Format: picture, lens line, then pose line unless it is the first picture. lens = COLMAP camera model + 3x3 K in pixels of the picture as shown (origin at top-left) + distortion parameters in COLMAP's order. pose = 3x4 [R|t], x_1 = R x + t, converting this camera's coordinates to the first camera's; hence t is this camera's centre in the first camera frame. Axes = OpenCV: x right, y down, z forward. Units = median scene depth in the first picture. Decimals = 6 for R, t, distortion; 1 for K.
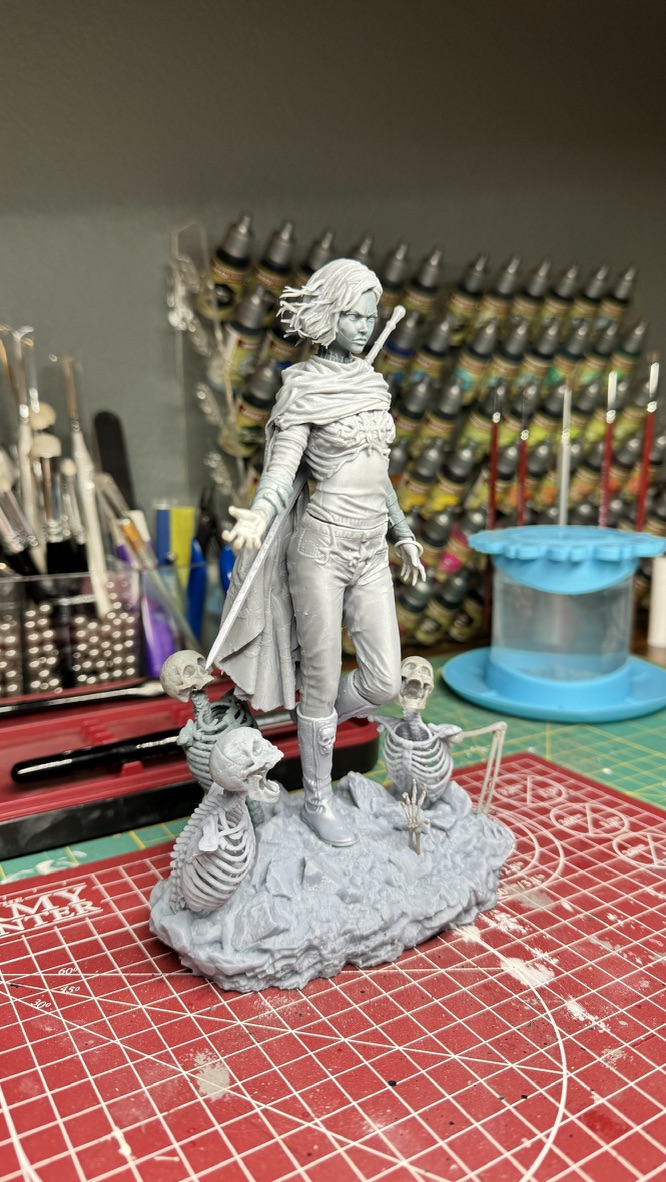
lens RADIAL K [[873.9, 0, 330.7], [0, 873.9, 585.4], [0, 0, 1]] dist [-0.022465, 0.000838]
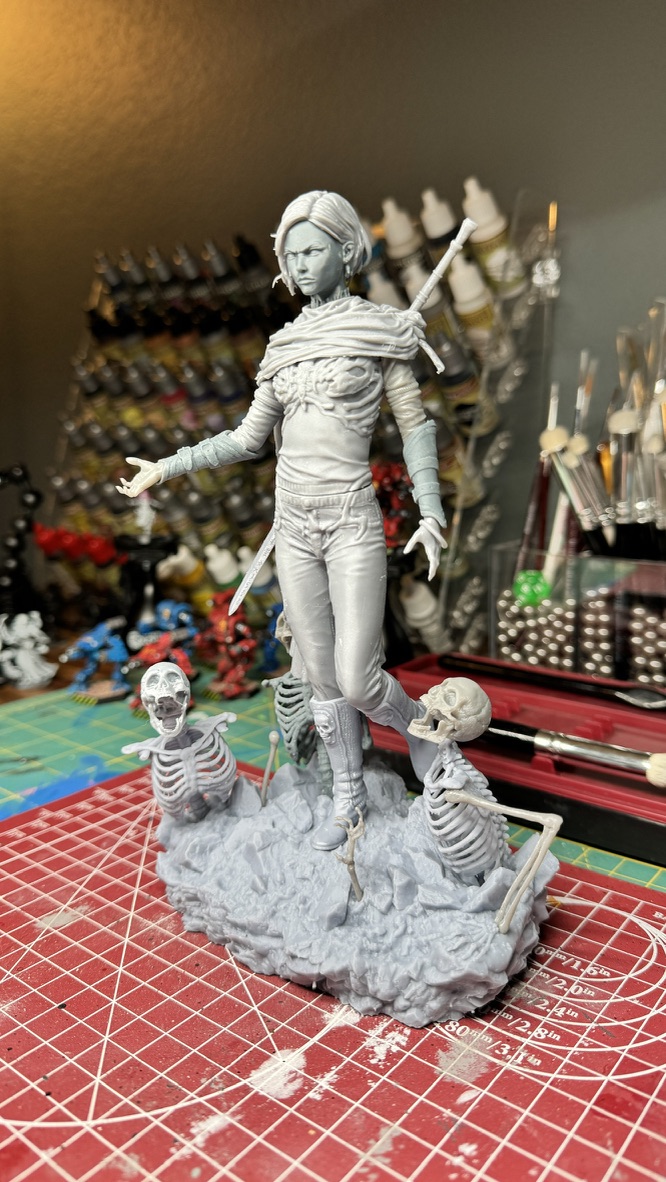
lens RADIAL K [[873.9, 0, 330.7], [0, 873.9, 585.4], [0, 0, 1]] dist [-0.022465, 0.000838]
pose [[0.344729, 0.152408, -0.926247, 0.914736], [-0.147080, 0.983314, 0.107058, -0.075753], [0.927108, 0.099327, 0.361393, 0.736295]]
